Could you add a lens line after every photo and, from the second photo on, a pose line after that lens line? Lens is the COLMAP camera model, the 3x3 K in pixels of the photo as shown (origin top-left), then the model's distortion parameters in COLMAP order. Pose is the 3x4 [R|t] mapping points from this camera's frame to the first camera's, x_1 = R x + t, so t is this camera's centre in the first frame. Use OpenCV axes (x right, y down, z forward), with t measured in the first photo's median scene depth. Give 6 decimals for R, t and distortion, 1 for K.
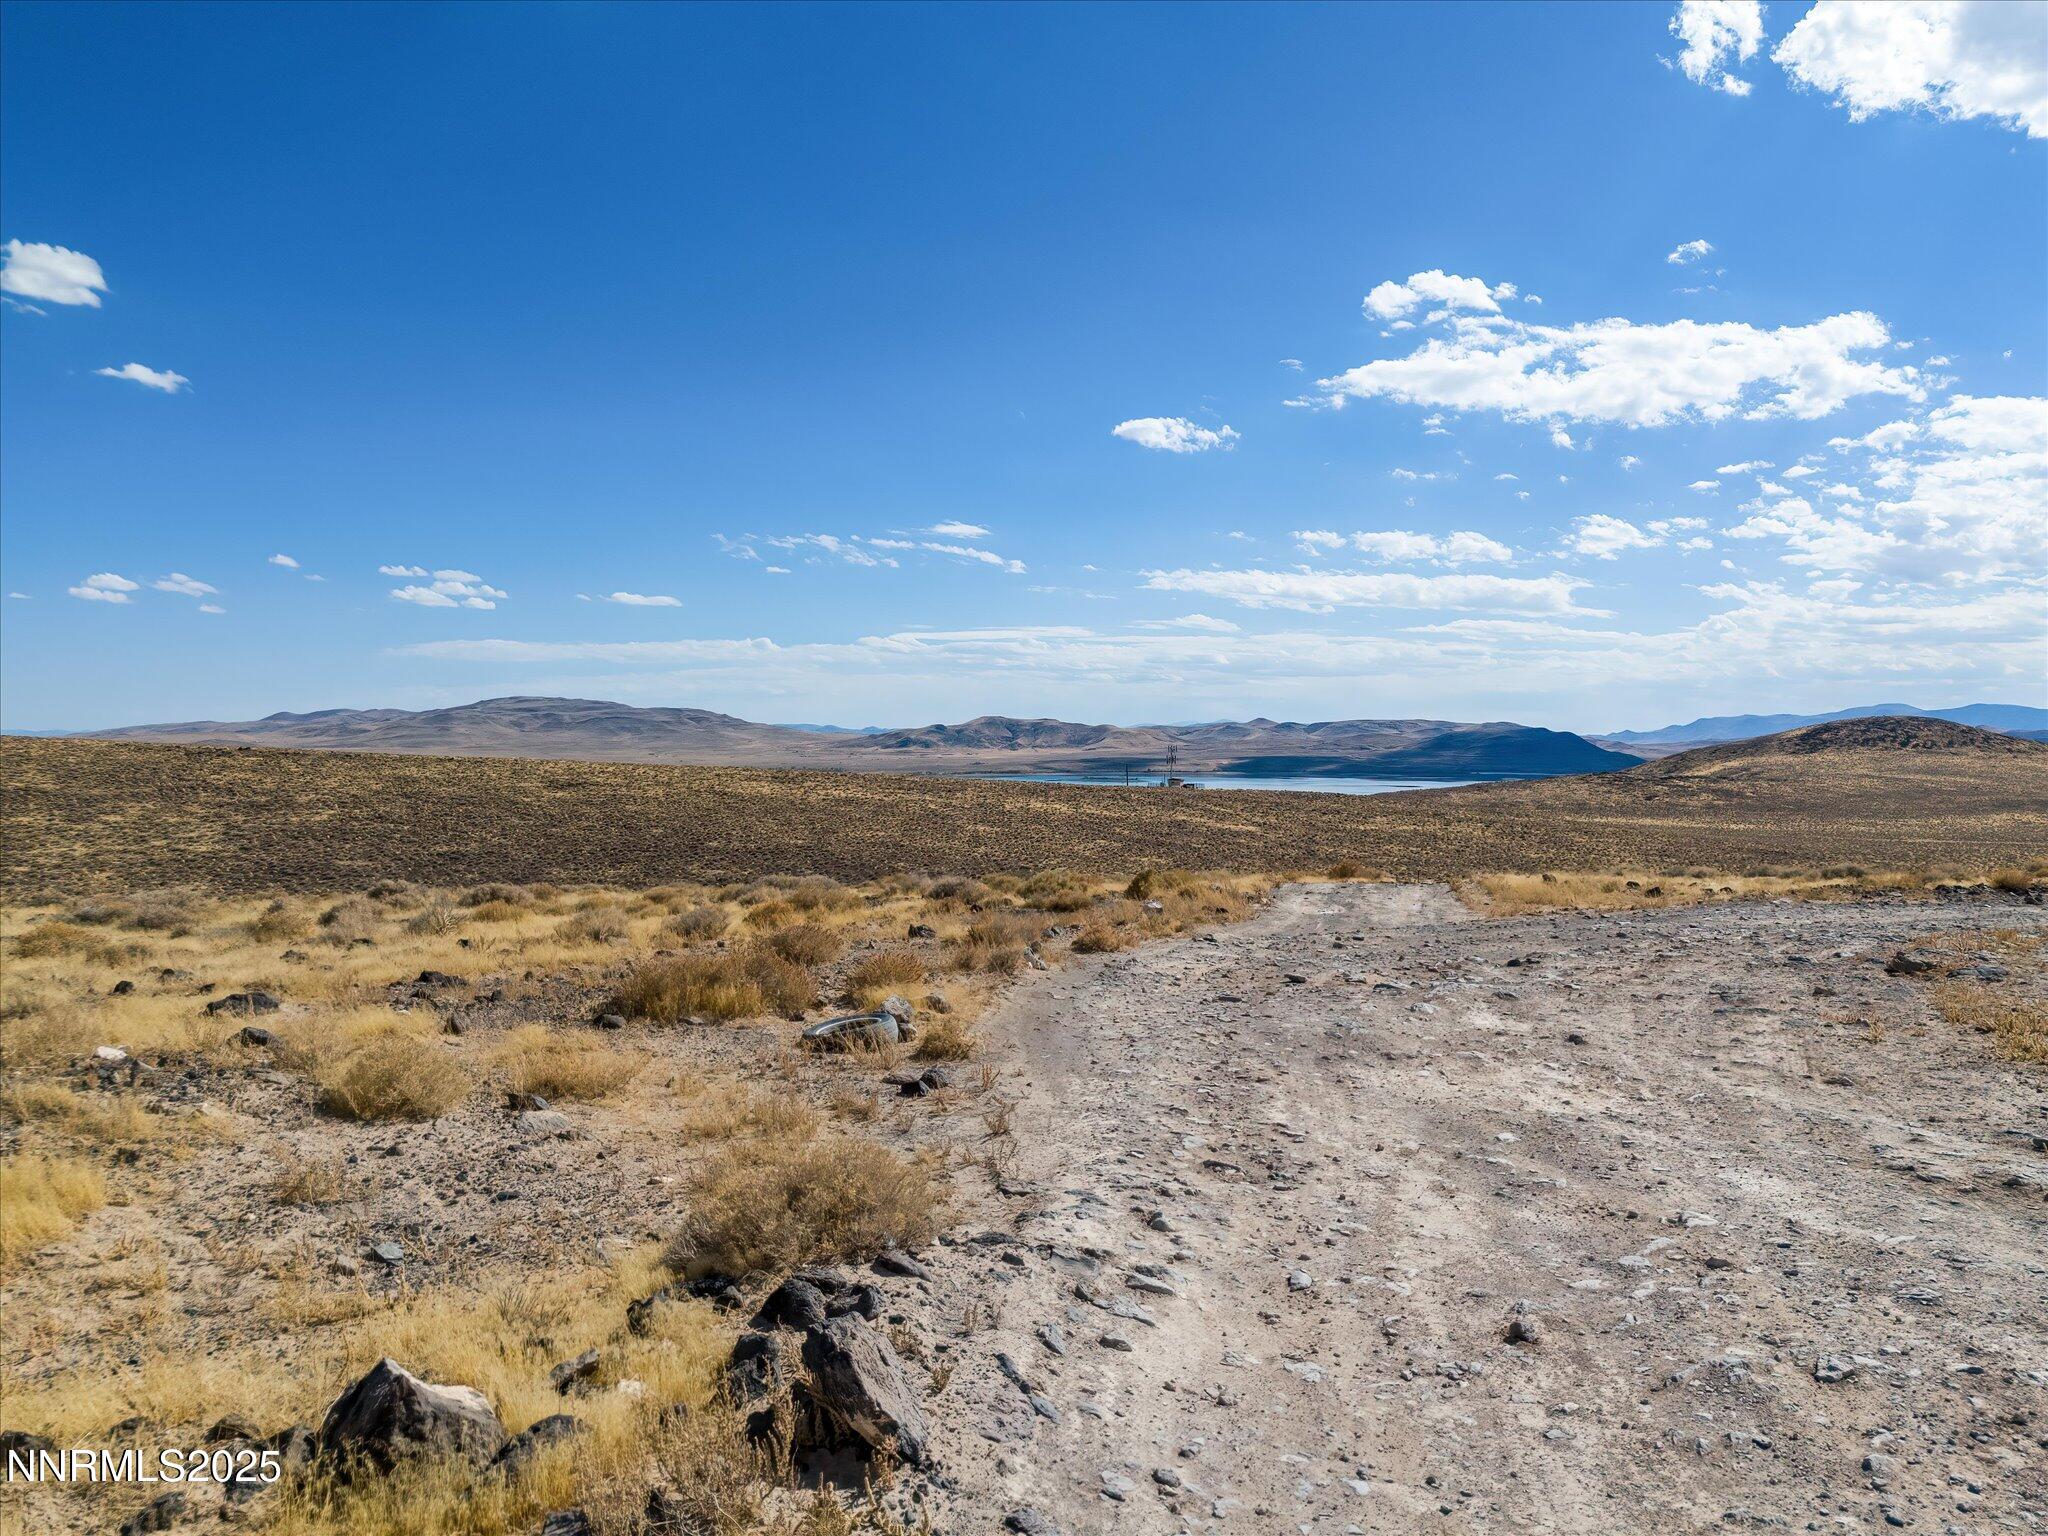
lens RADIAL K [[1512.7, 0, 1029.2], [0, 1512.7, 793.2], [0, 0, 1]] dist [0.070769, -0.068828]
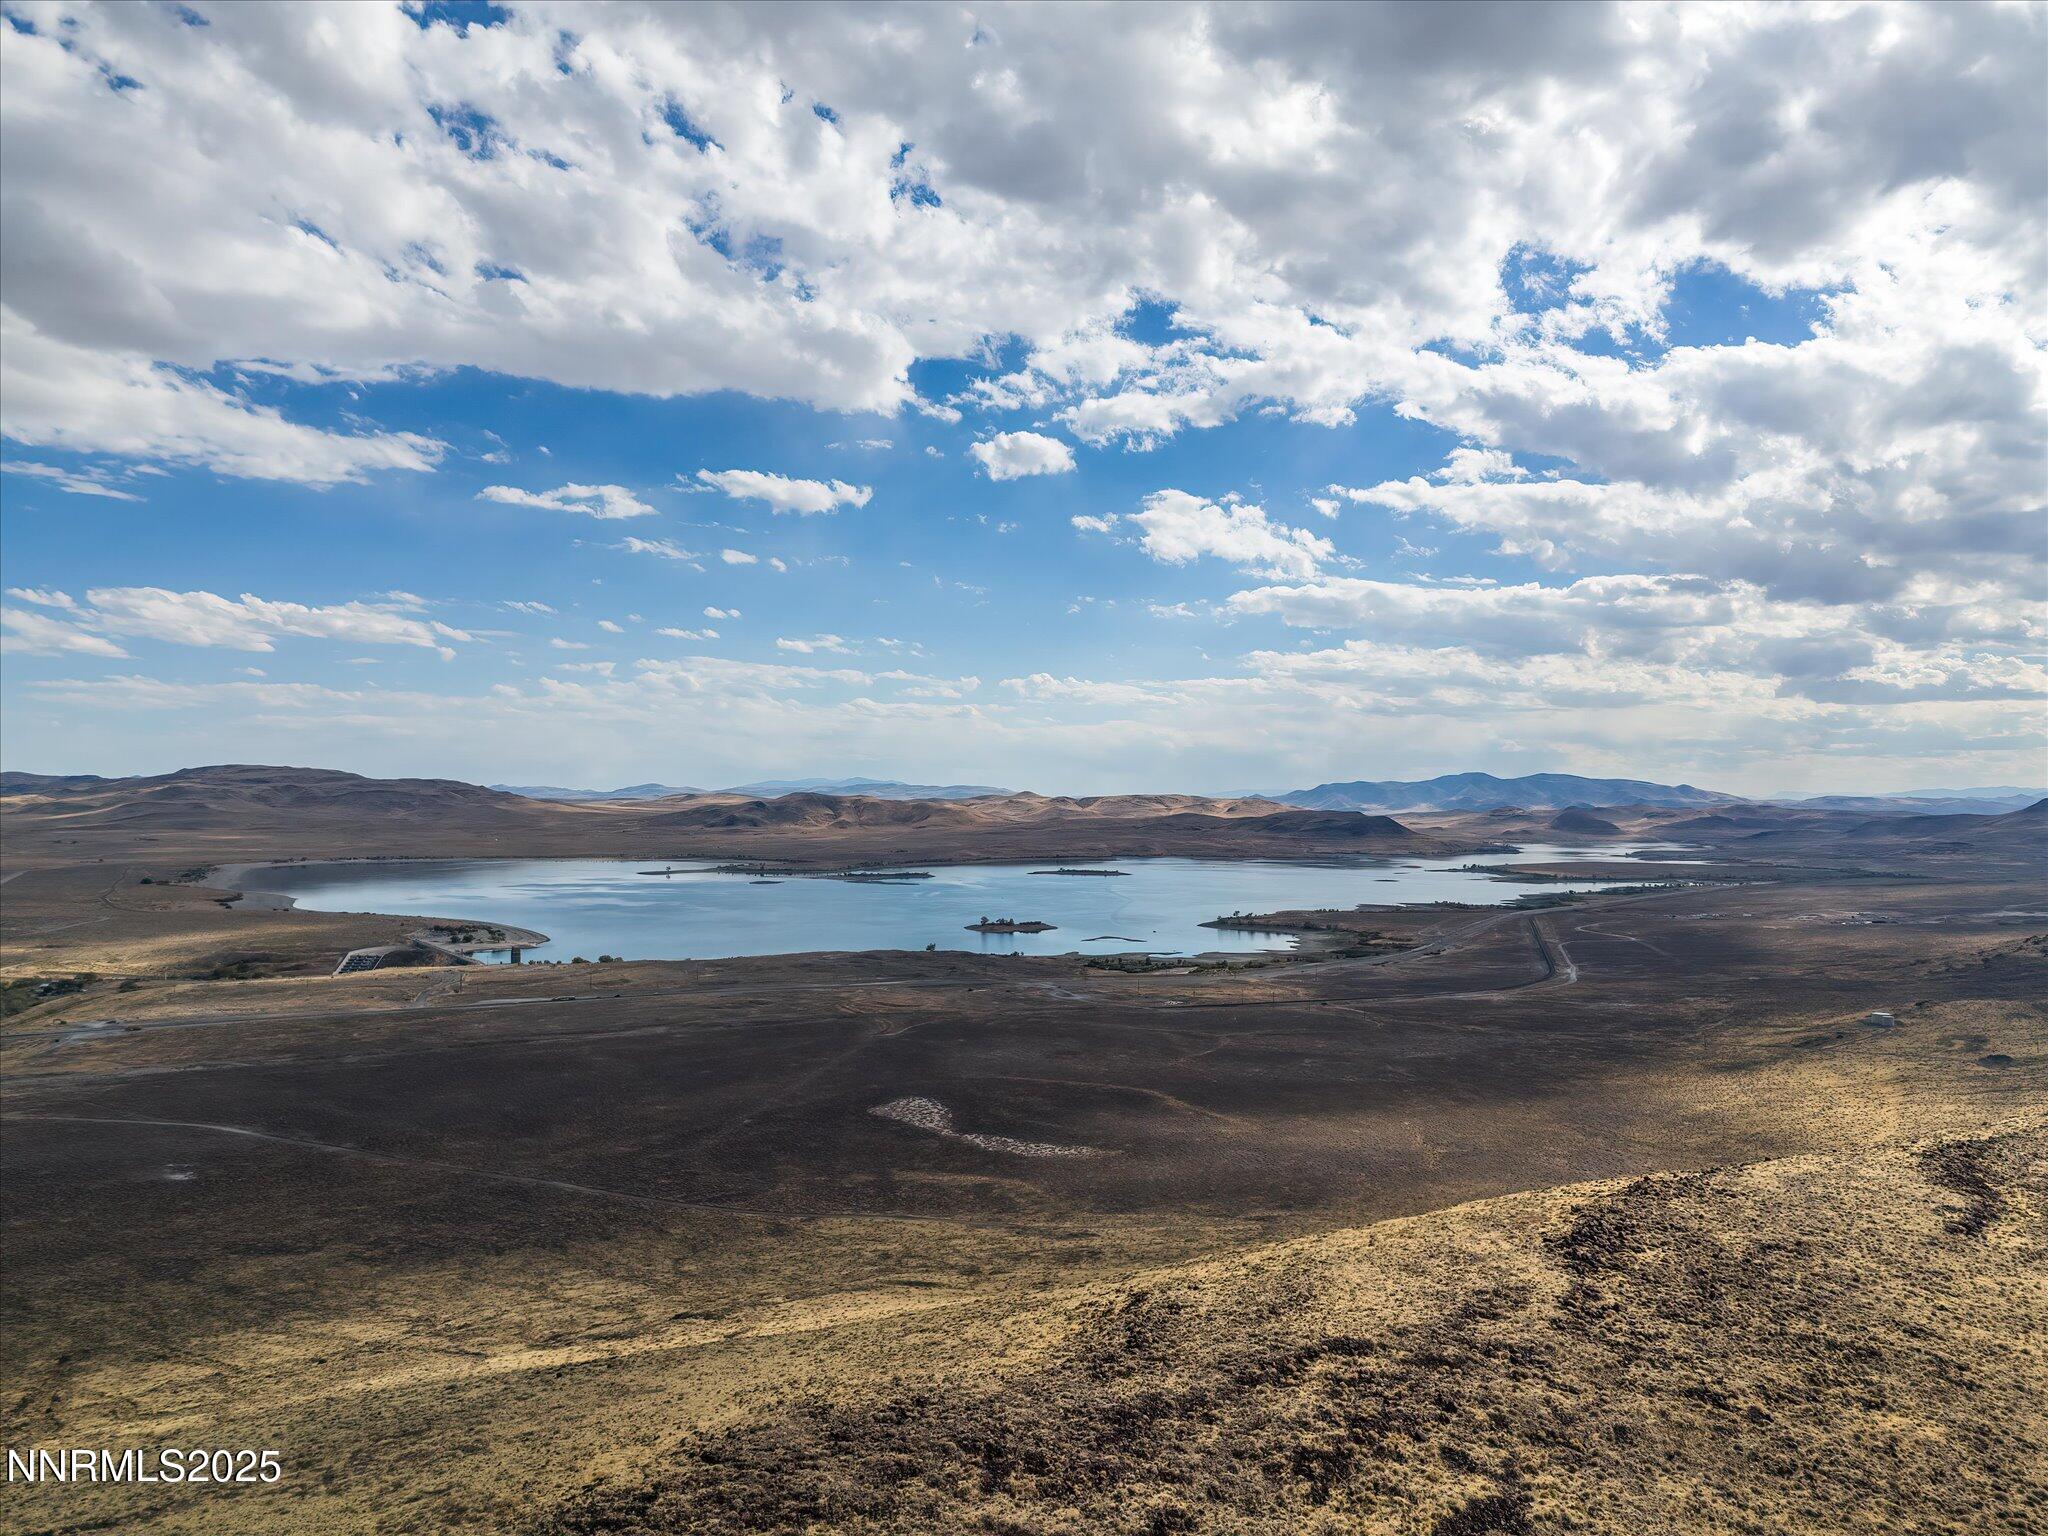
lens RADIAL K [[1512.7, 0, 1029.2], [0, 1512.7, 793.2], [0, 0, 1]] dist [0.070769, -0.068828]
pose [[0.965933, 0.003817, 0.258766, -0.149342], [0.005471, 0.999367, -0.035161, -0.015757], [-0.258736, 0.035379, 0.965300, 0.002103]]
